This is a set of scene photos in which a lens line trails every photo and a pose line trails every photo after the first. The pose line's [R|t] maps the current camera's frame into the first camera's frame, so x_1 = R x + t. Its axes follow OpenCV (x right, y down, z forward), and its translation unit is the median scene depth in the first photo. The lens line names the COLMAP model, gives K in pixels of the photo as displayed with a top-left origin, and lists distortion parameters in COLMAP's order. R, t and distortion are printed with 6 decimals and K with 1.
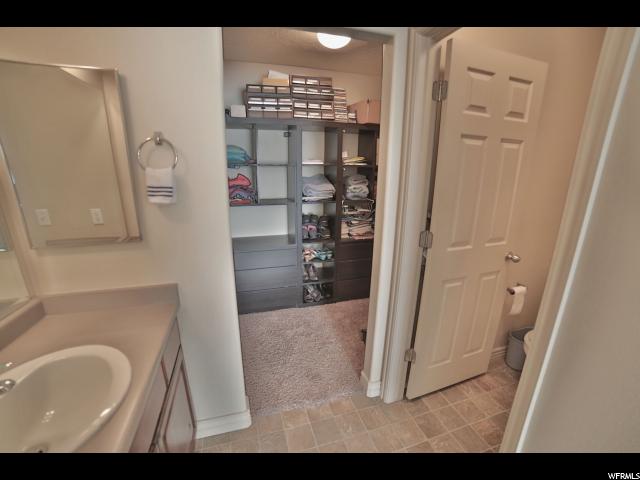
lens RADIAL K [[275.3, 0, 320.0], [0, 275.3, 240.0], [0, 0, 1]] dist [-0.108337, 0.035647]
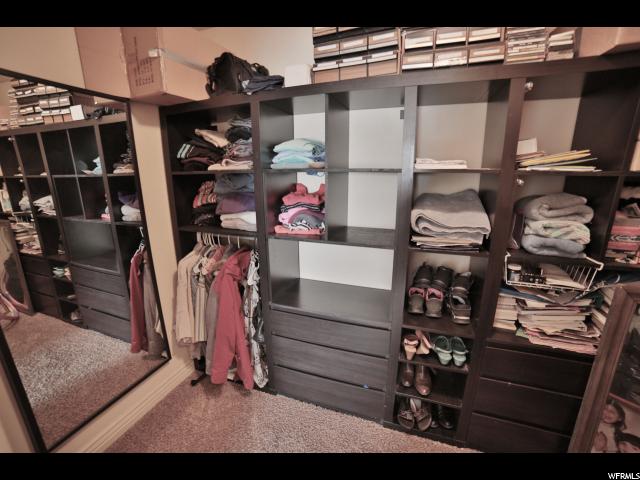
lens RADIAL K [[275.3, 0, 320.0], [0, 275.3, 240.0], [0, 0, 1]] dist [-0.108337, 0.035647]
pose [[0.785982, 0.135630, -0.603189, 0.094877], [-0.149557, 0.988374, 0.027362, -0.128879], [0.599888, 0.068705, 0.797129, 0.483264]]
